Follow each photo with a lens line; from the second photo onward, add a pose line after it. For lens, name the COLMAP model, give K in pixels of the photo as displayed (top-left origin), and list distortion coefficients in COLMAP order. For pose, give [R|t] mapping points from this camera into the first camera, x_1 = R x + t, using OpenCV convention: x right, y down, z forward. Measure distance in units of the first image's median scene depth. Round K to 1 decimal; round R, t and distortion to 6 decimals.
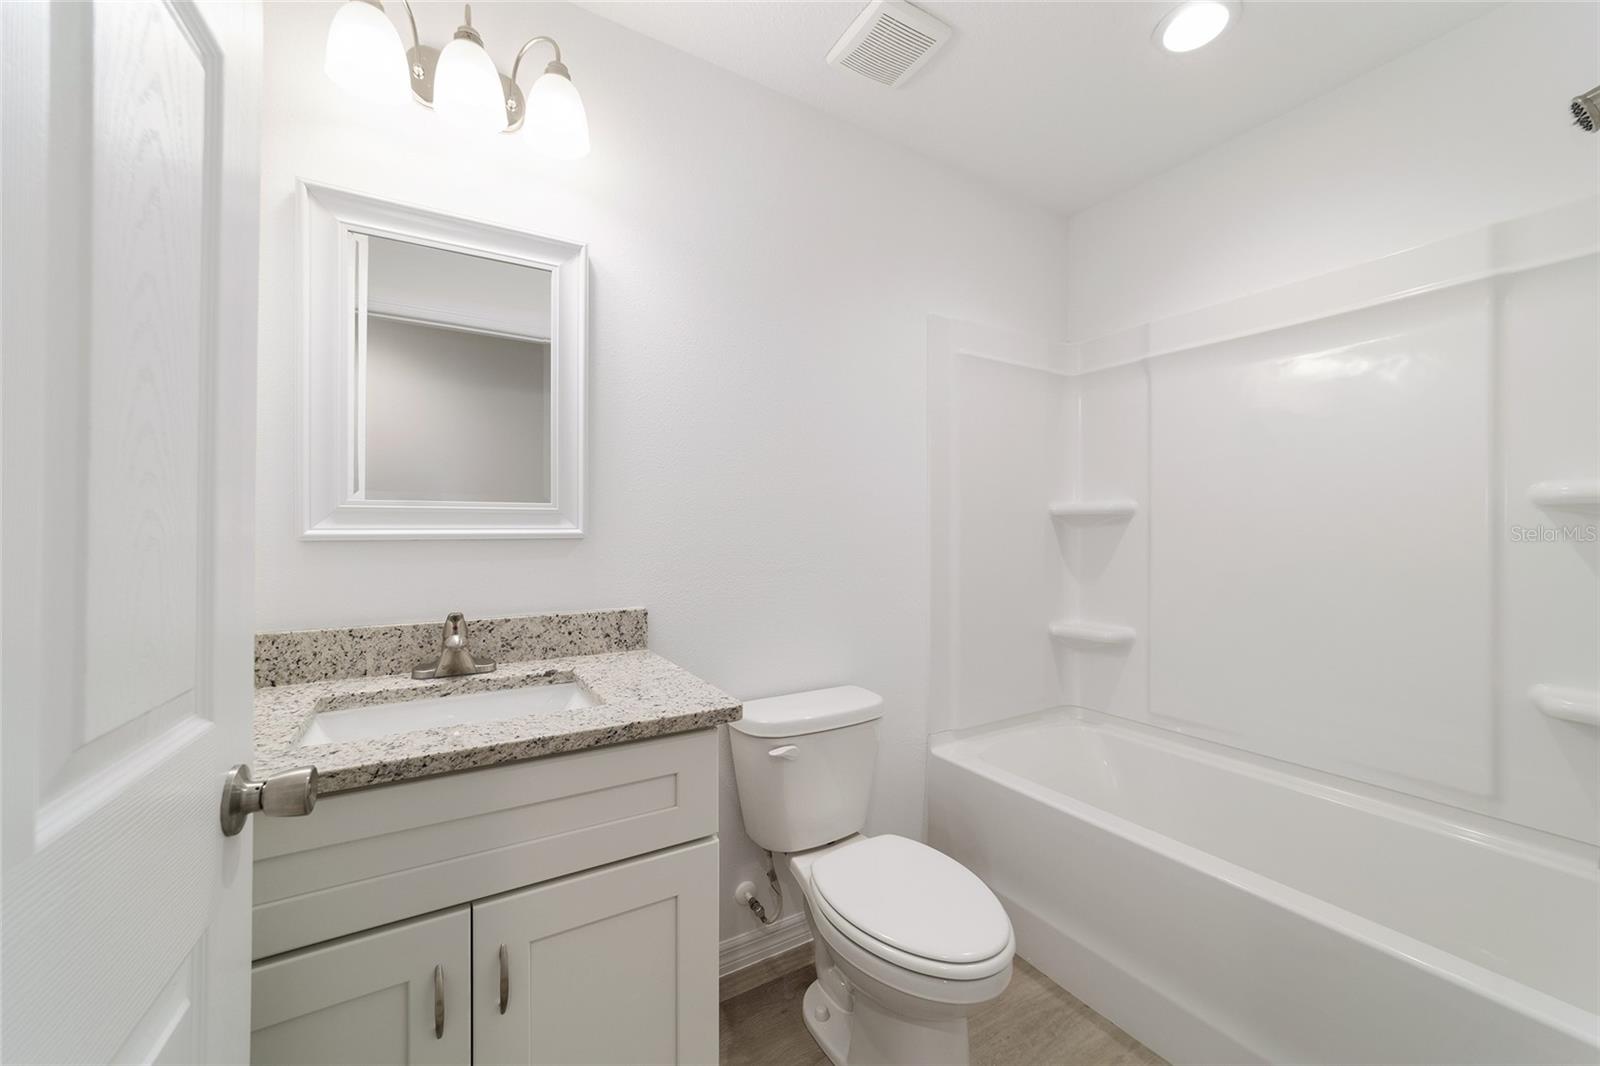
lens RADIAL K [[615.4, 0, 801.7], [0, 615.4, 533.5], [0, 0, 1]] dist [-0.017307, 0.007847]
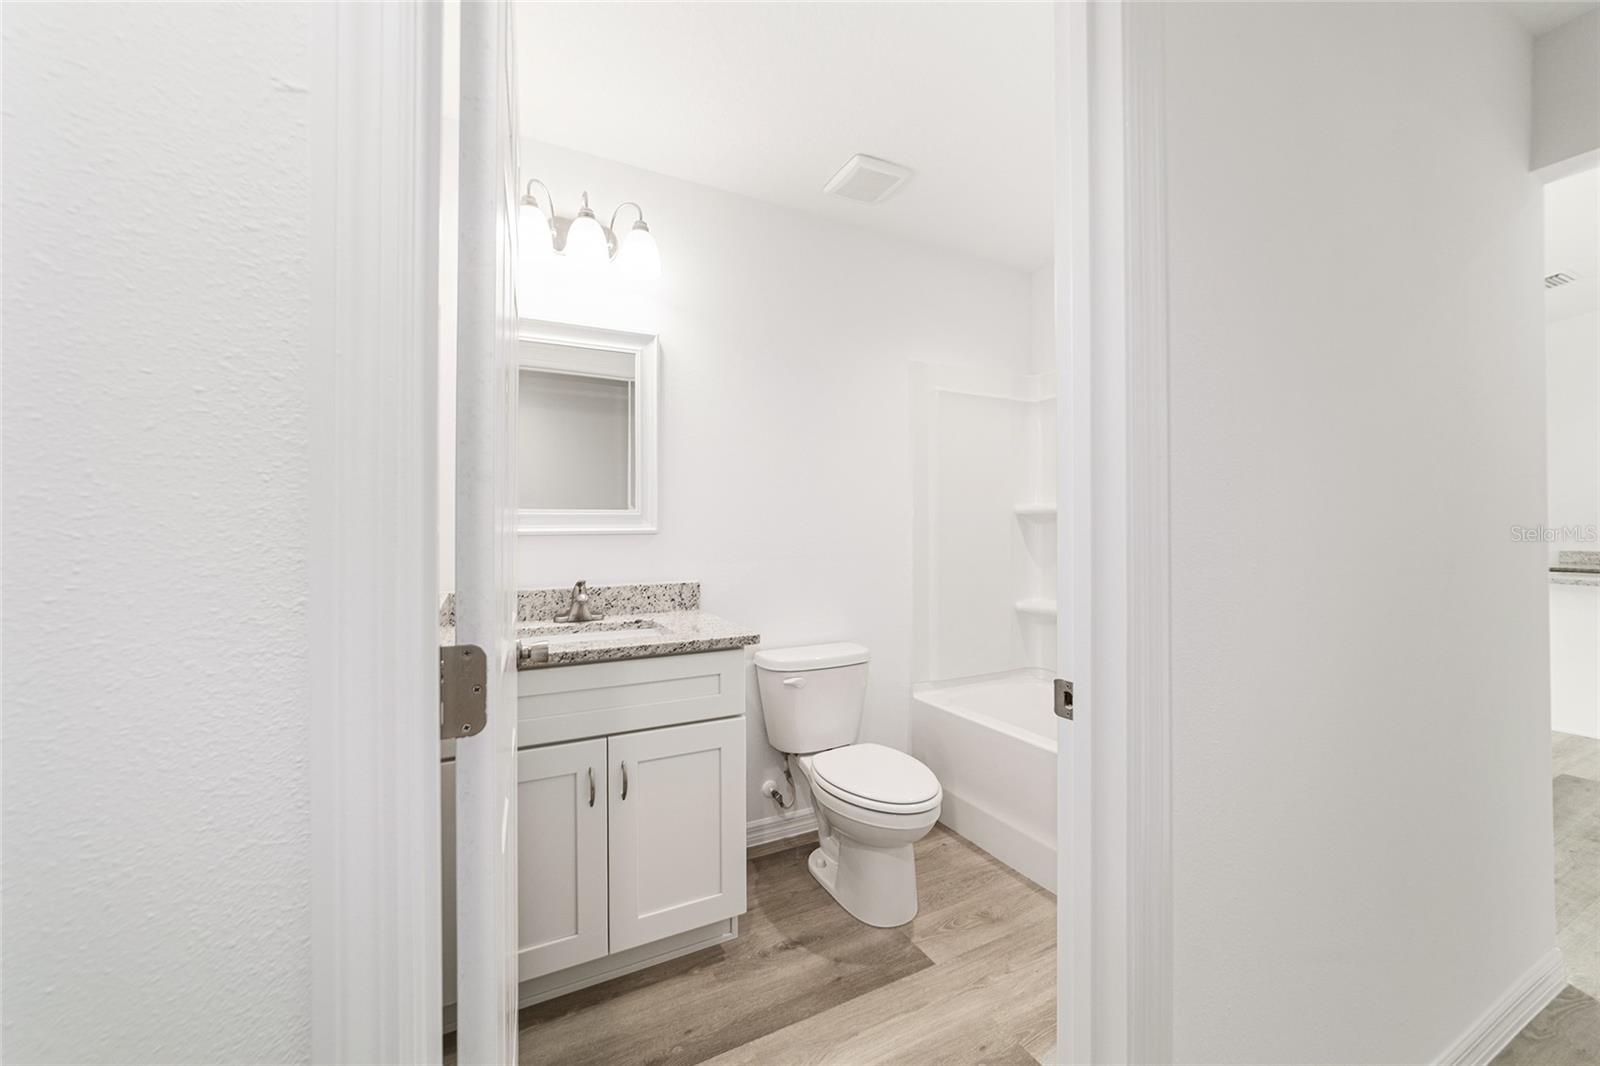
lens RADIAL K [[615.4, 0, 801.9], [0, 615.4, 527.4], [0, 0, 1]] dist [-0.017307, 0.007847]
pose [[0.997736, -0.005628, -0.067016, 0.091172], [0.005202, 0.999965, -0.006531, 0.004506], [0.067051, 0.006167, 0.997731, -0.451962]]
